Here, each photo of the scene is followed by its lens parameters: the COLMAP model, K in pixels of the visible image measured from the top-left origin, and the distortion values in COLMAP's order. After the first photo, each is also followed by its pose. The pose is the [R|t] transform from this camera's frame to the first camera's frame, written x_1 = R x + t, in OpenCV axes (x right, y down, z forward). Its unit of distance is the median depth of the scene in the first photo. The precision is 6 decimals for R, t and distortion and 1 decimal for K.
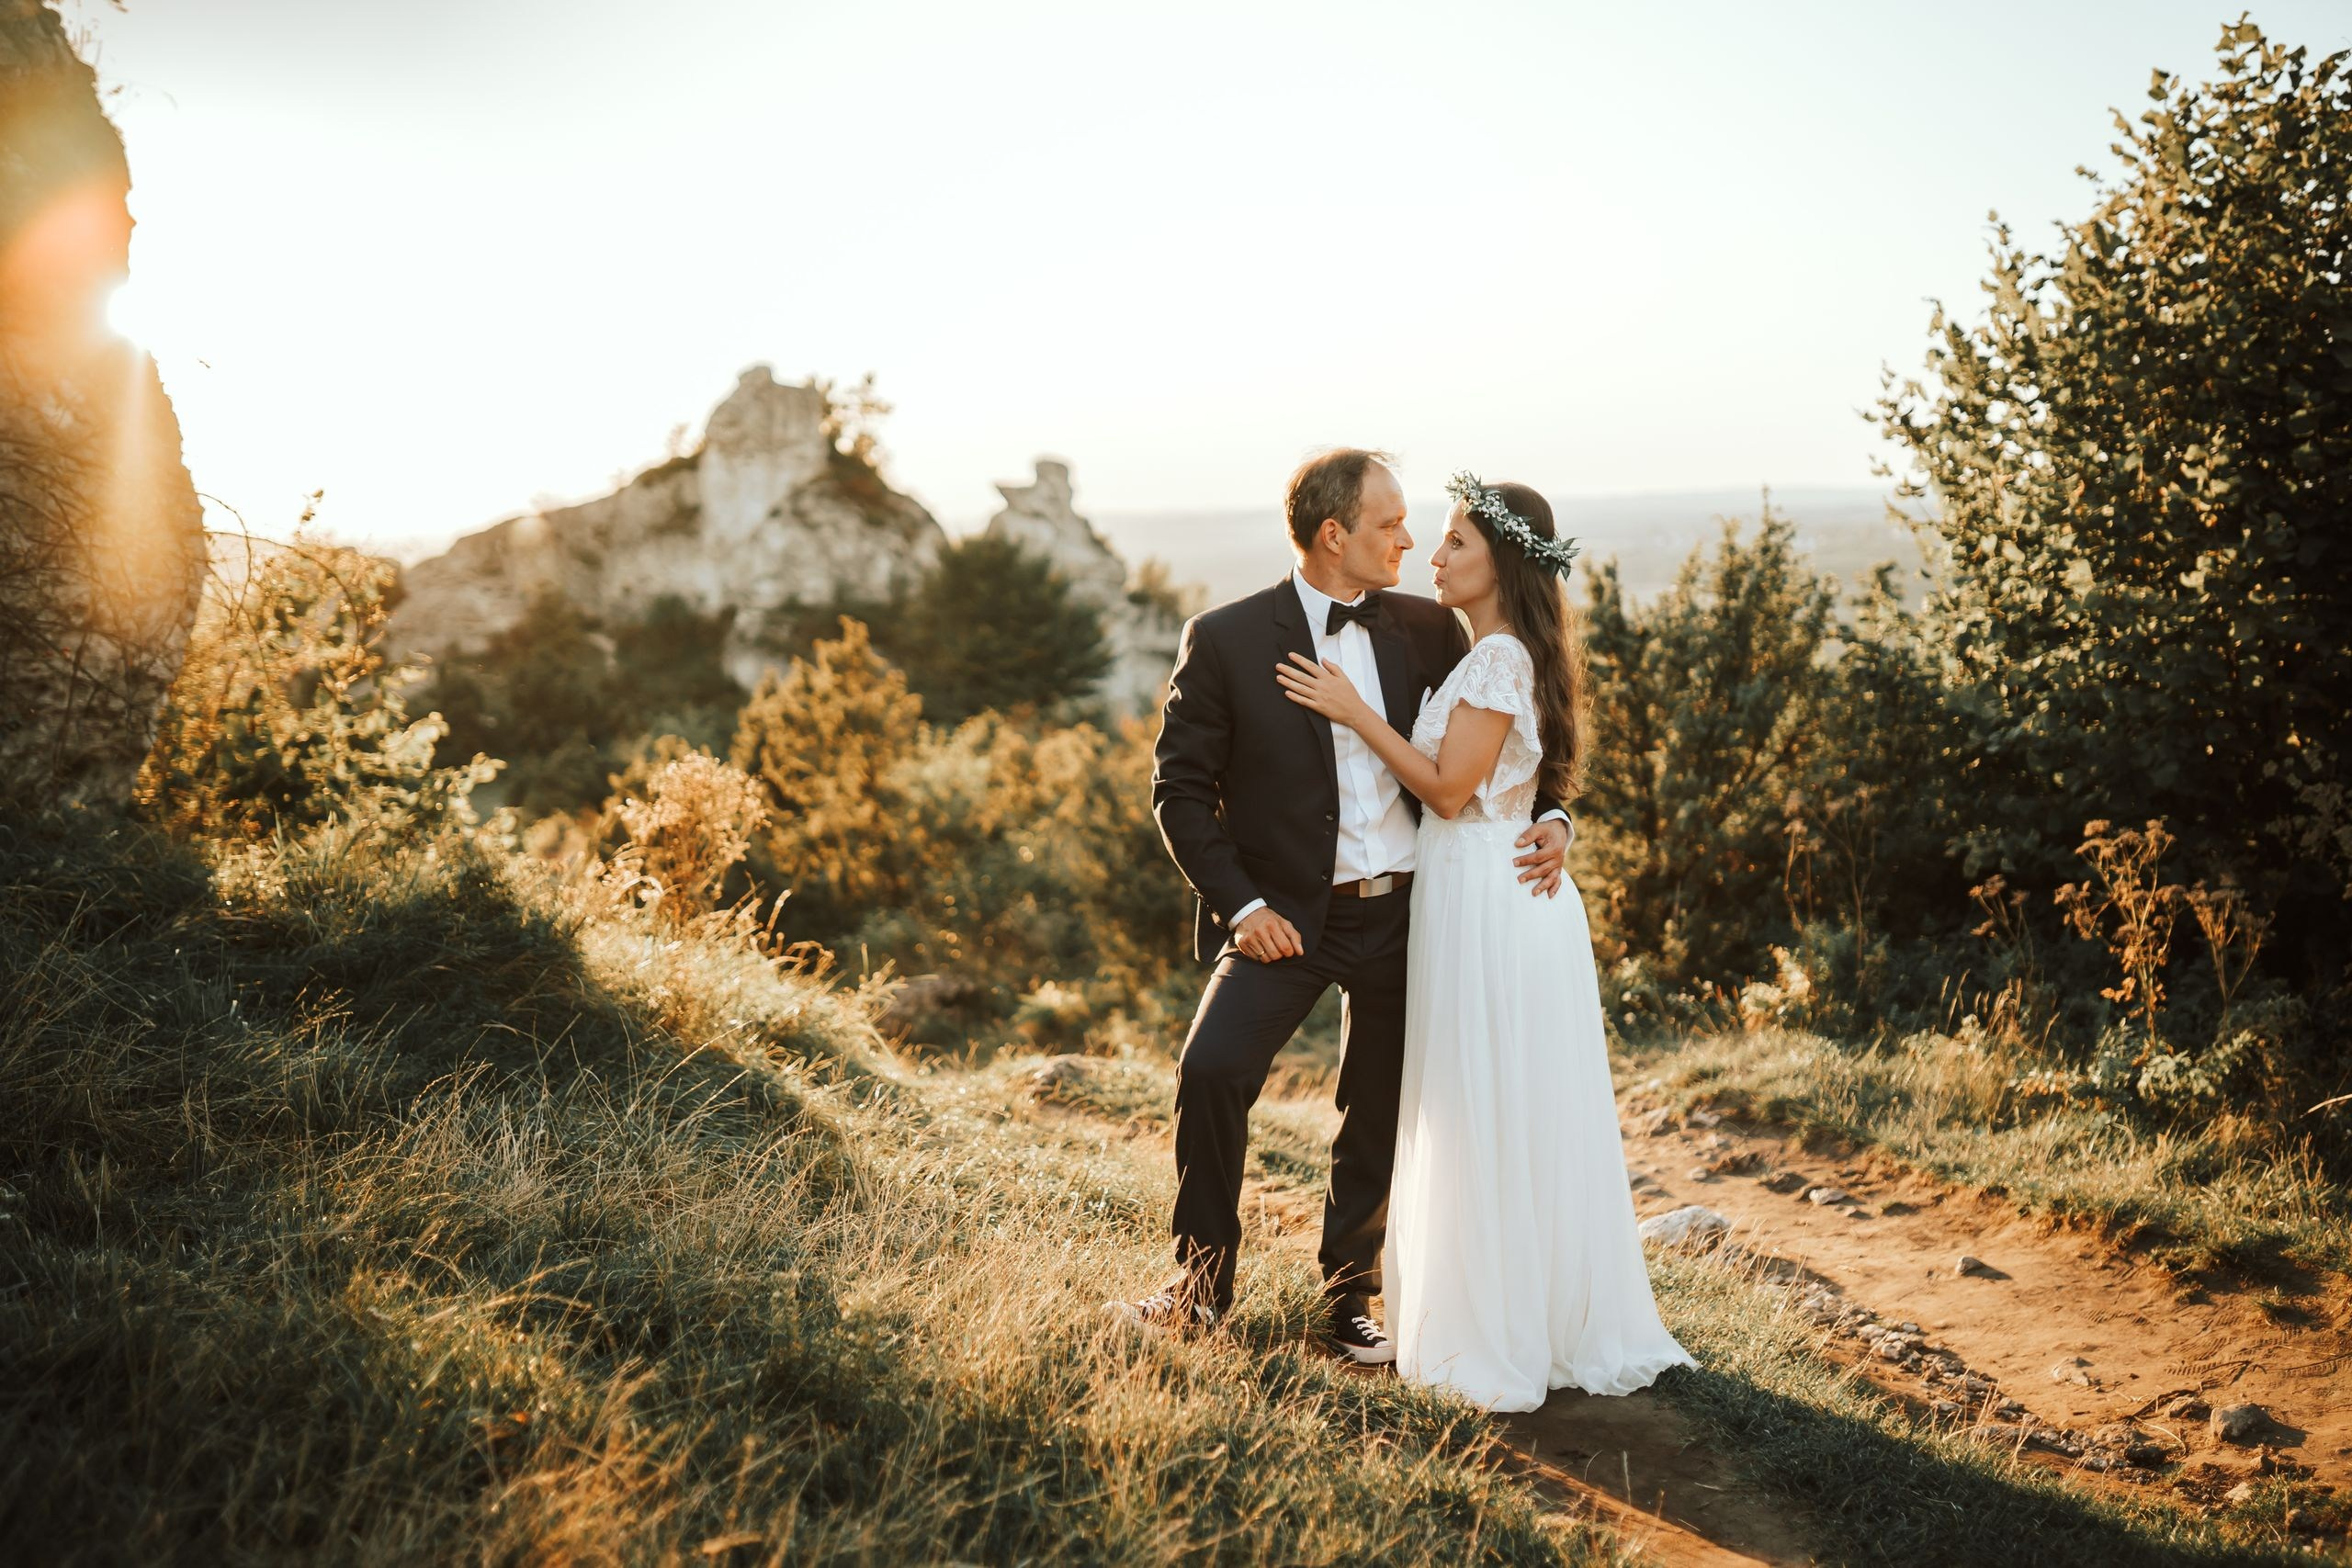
lens RADIAL K [[1895.2, 0, 1142.5], [0, 1895.2, 791.5], [0, 0, 1]] dist [-0.036463, 0.006713]
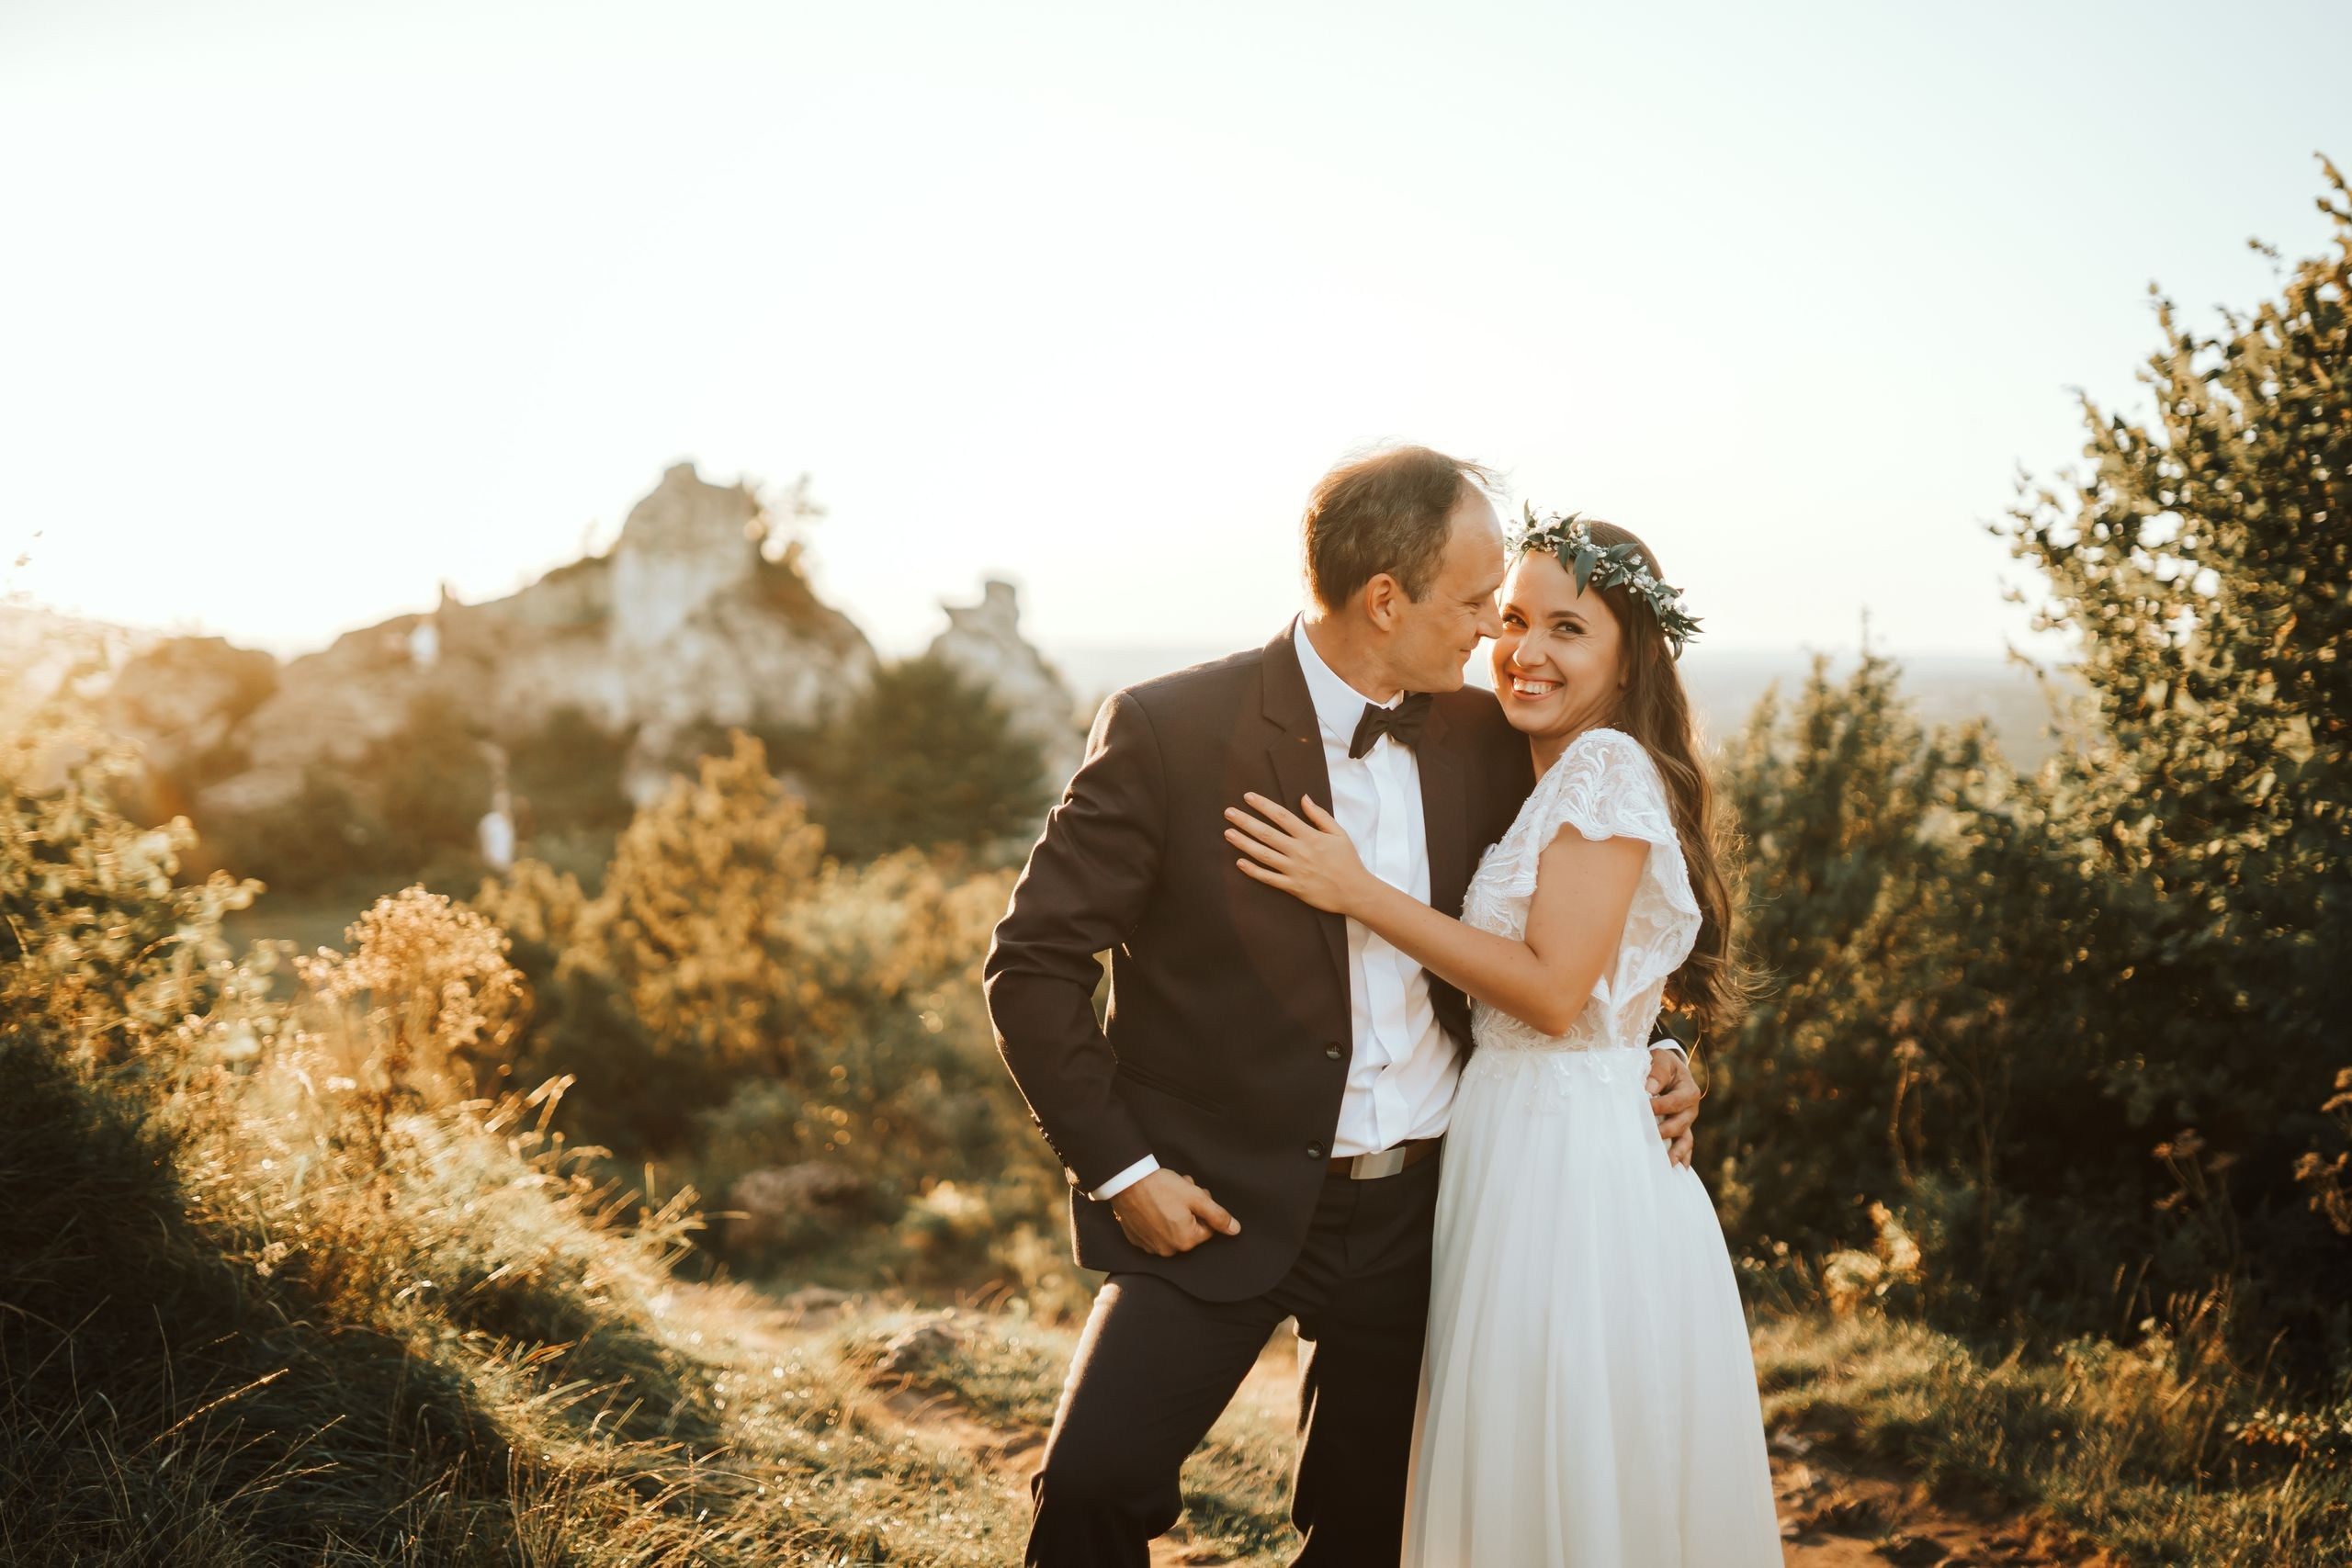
lens RADIAL K [[1895.2, 0, 1142.5], [0, 1895.2, 791.5], [0, 0, 1]] dist [-0.036463, 0.006713]
pose [[0.998705, 0.047137, 0.019168, 0.016463], [-0.045496, 0.995872, -0.078544, -0.010414], [-0.022792, 0.077570, 0.996726, 0.228621]]
